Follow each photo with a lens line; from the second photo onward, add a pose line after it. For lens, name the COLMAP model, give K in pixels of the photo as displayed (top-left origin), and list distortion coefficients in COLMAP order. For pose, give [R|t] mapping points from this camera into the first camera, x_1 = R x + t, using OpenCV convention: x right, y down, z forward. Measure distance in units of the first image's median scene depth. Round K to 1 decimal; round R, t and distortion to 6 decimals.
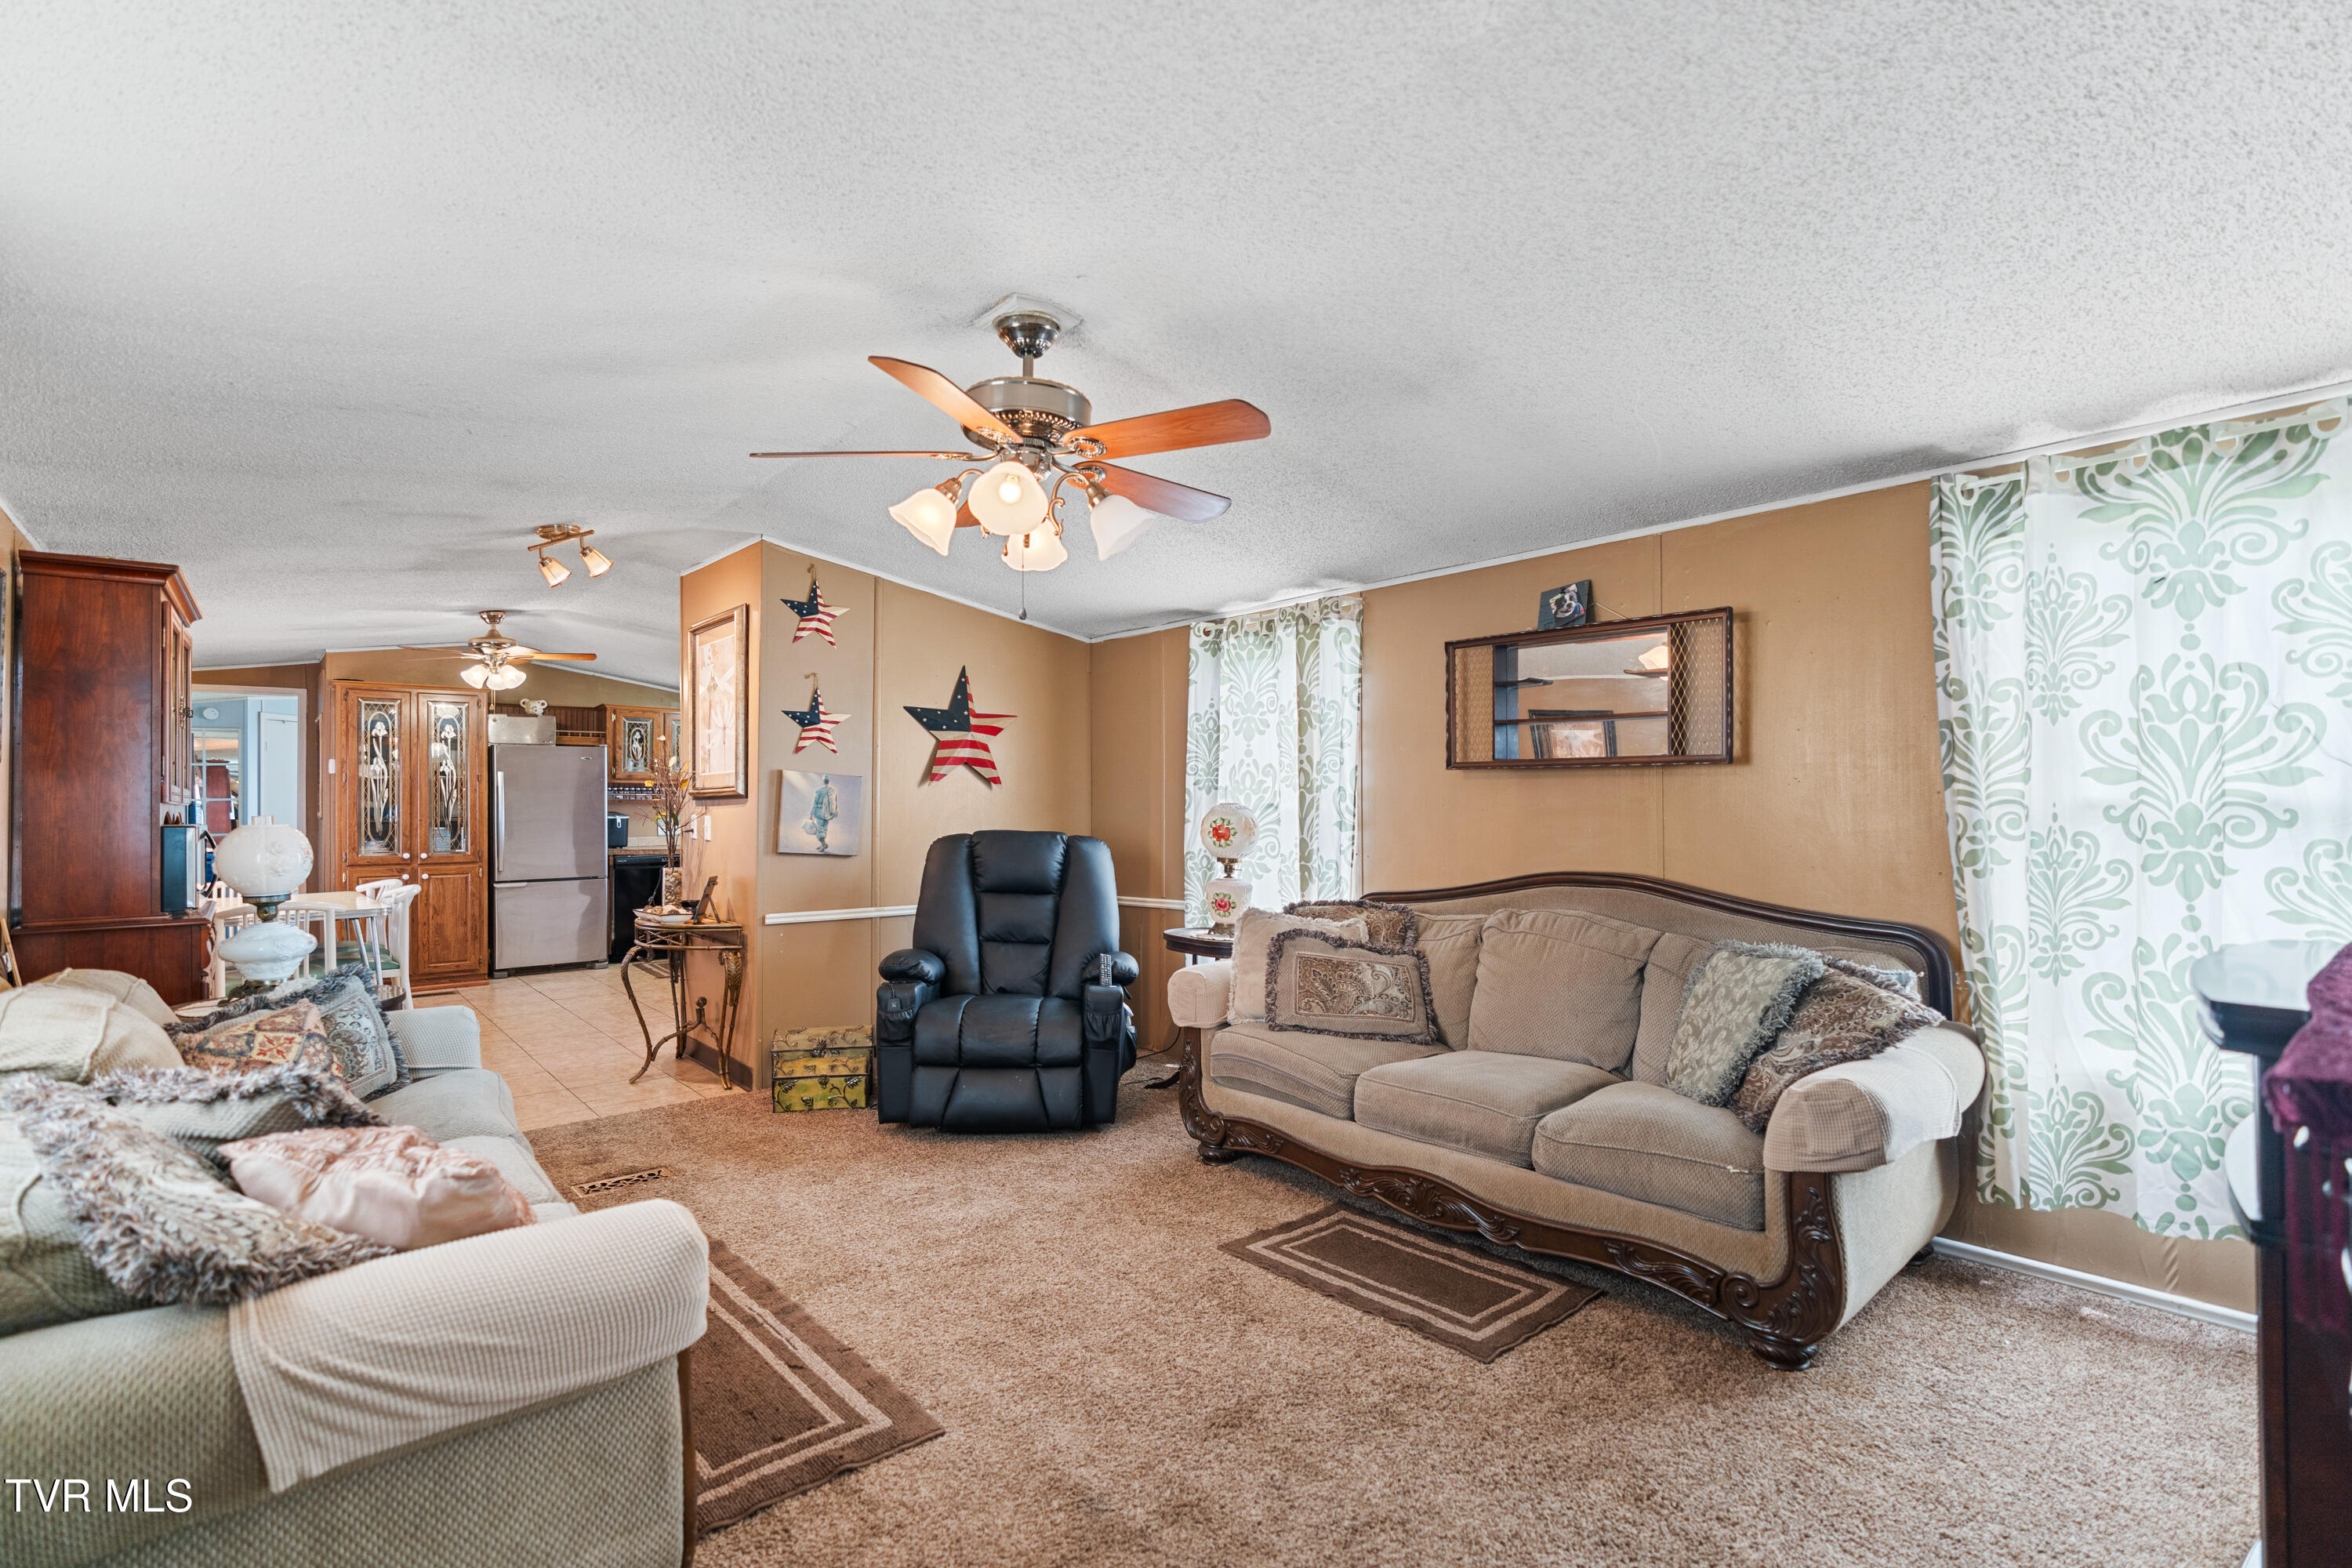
lens RADIAL K [[1087.0, 0, 1172.1], [0, 1087.0, 792.6], [0, 0, 1]] dist [-0.003950, -0.000327]
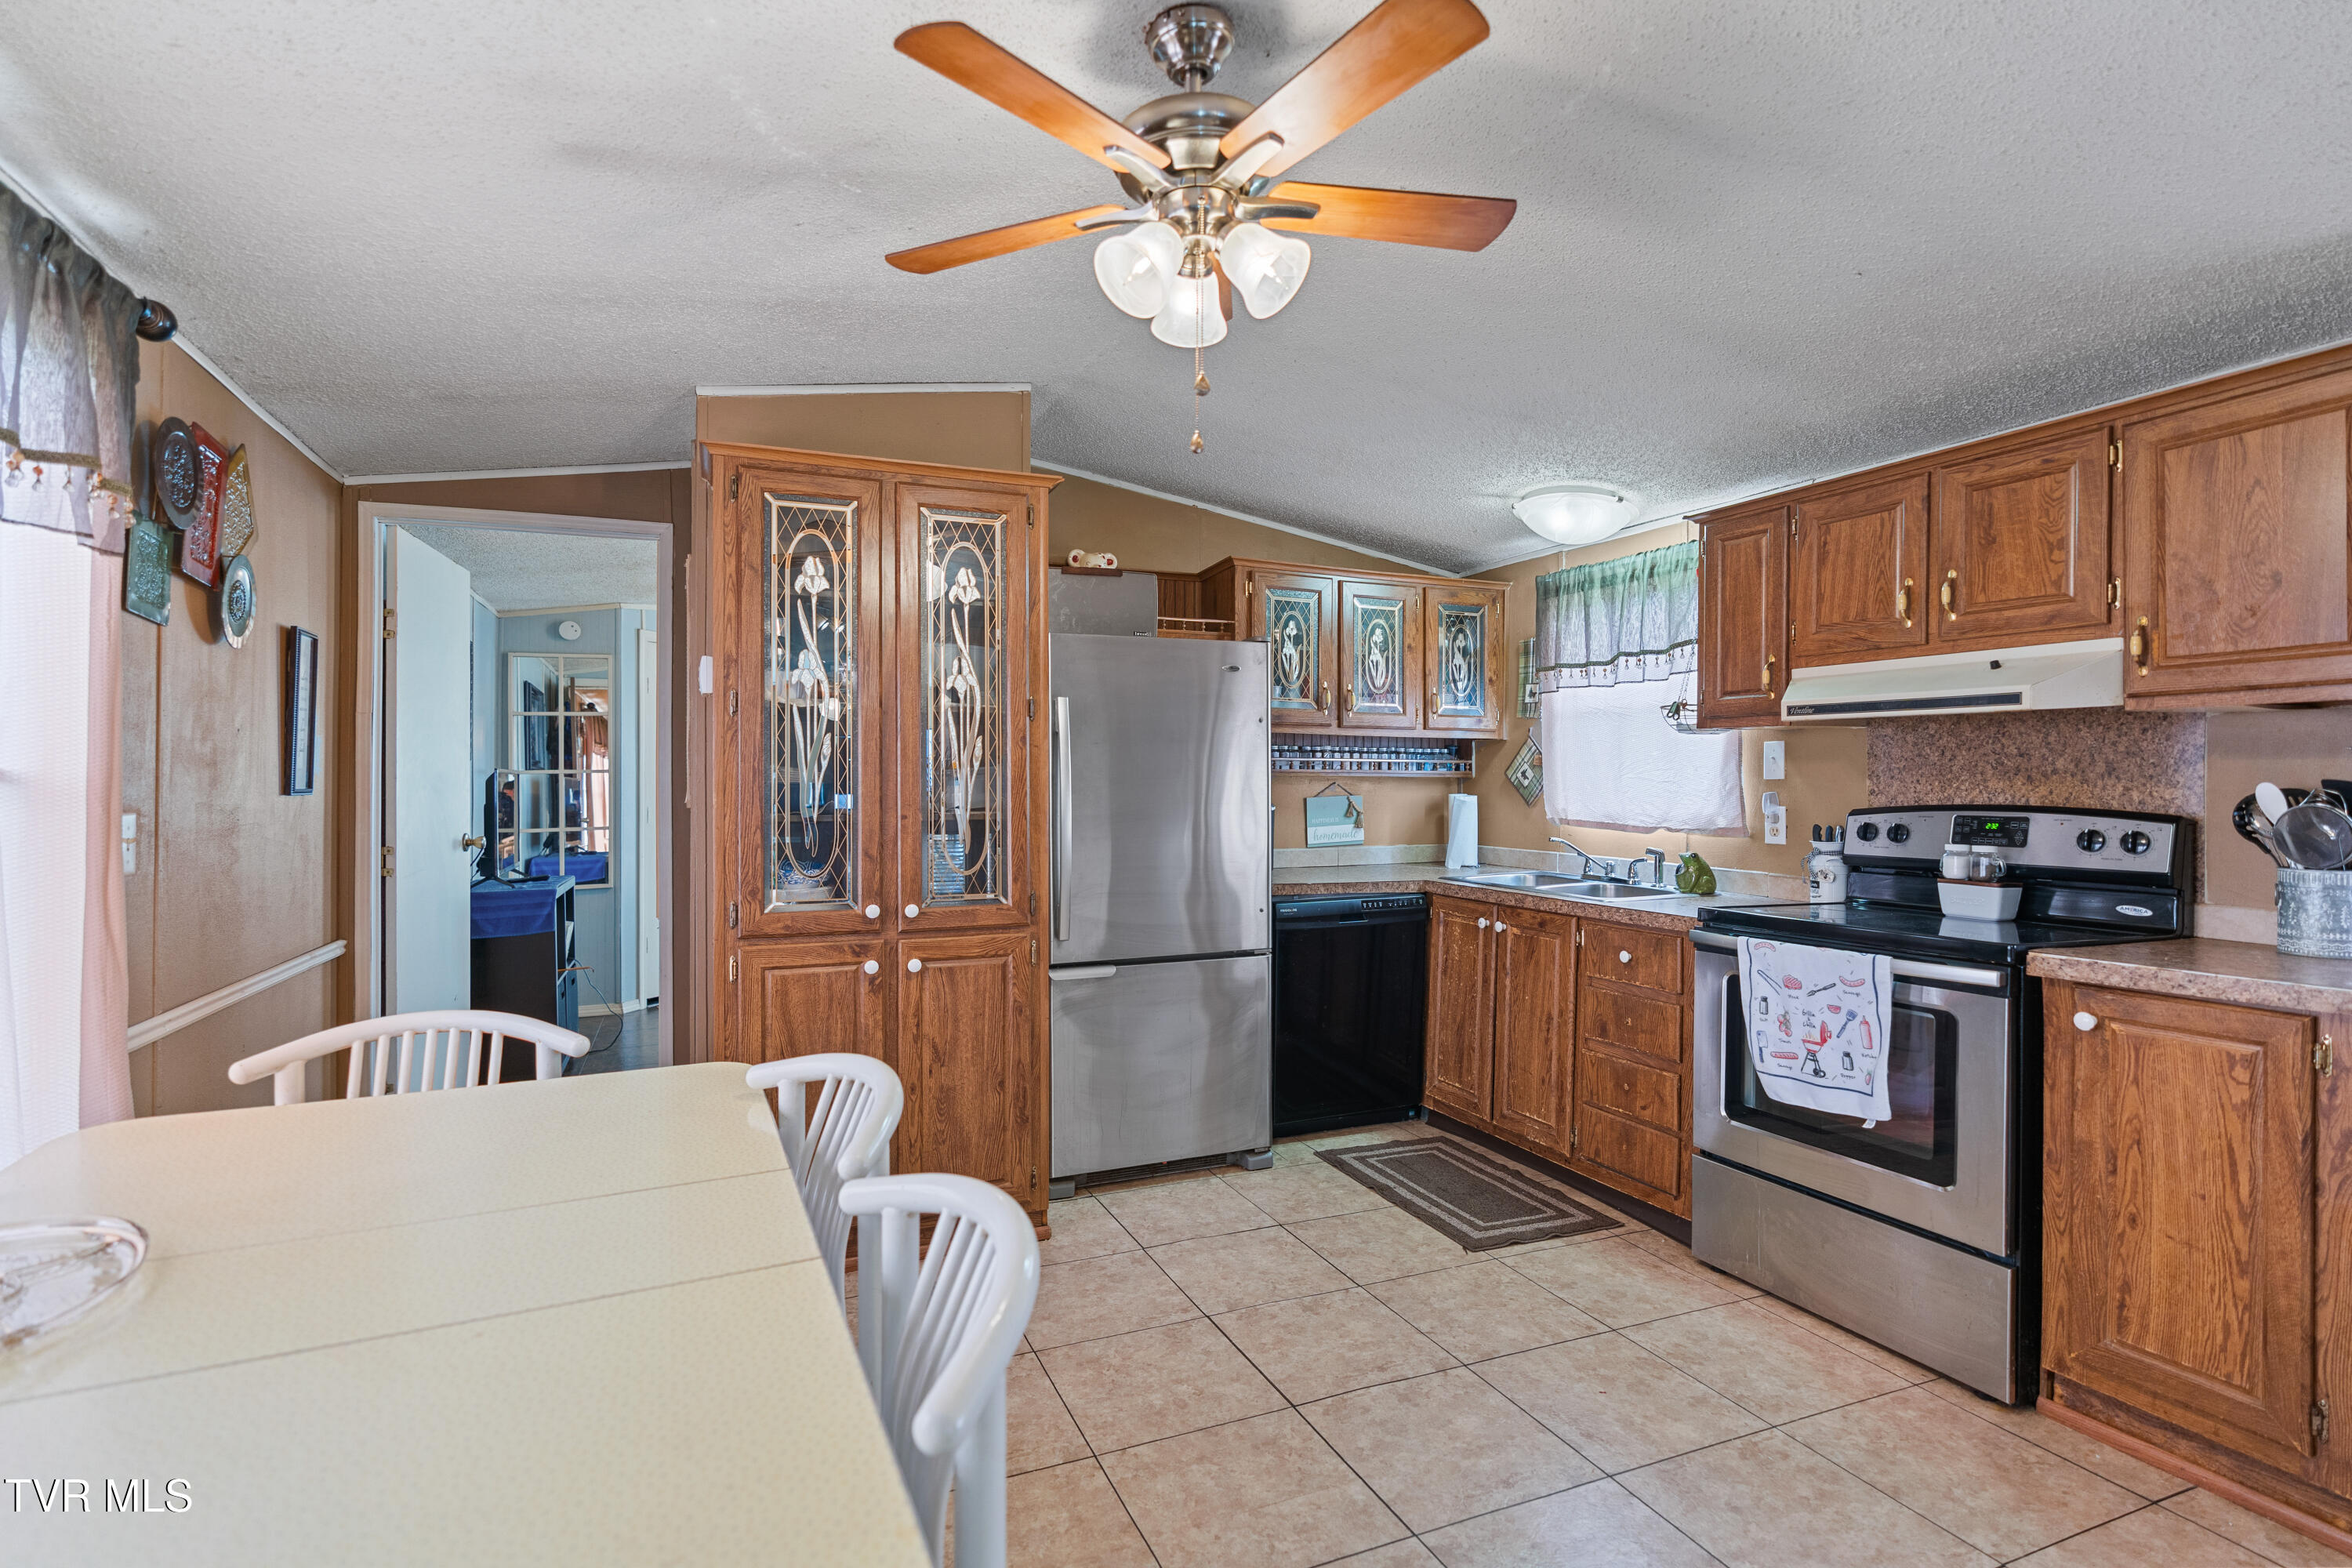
lens RADIAL K [[1131.5, 0, 1175.6], [0, 1131.5, 783.5], [0, 0, 1]] dist [-0.012479, 0.000556]
pose [[0.953000, 0.006906, -0.302892, -0.487702], [-0.003729, 0.999932, 0.011067, 0.009377], [0.302948, -0.009417, 0.952961, 0.659188]]
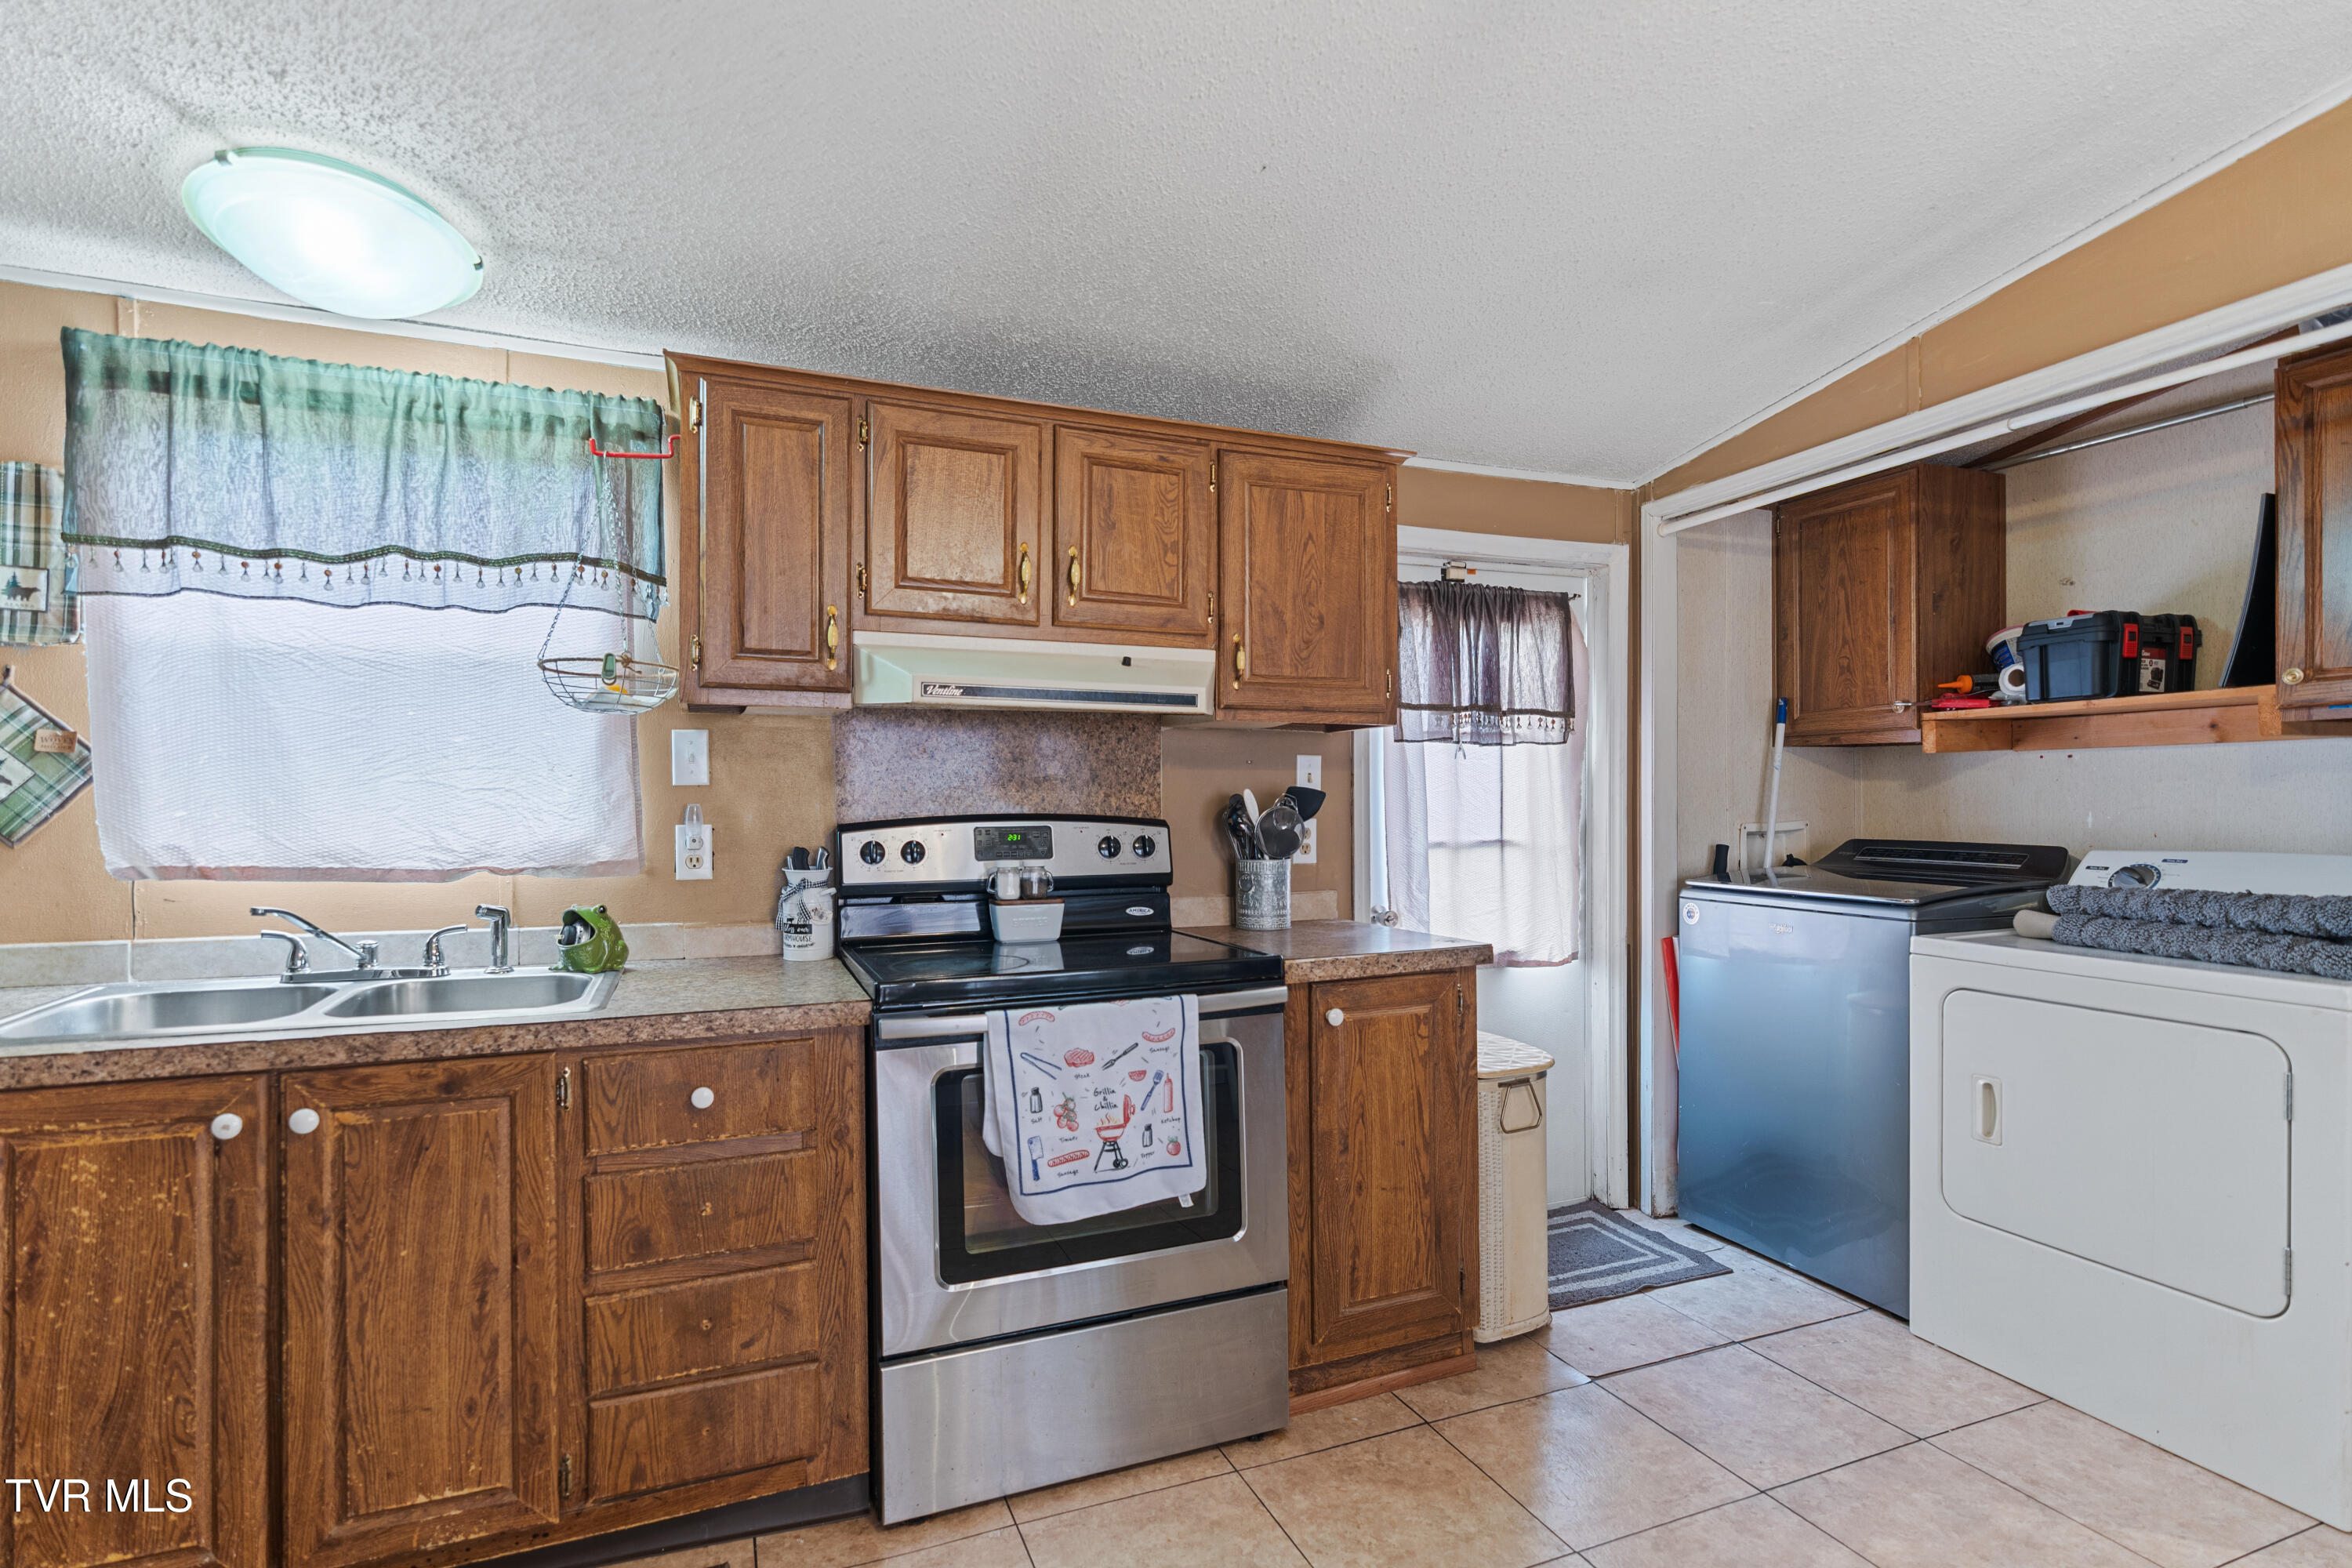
lens RADIAL K [[1131.5, 0, 1179.2], [0, 1131.5, 807.0], [0, 0, 1]] dist [-0.012479, 0.000556]
pose [[0.313198, -0.006957, 0.949662, -0.698571], [-0.008830, 0.999909, 0.010237, 0.014827], [-0.949647, -0.011591, 0.313108, 1.029481]]
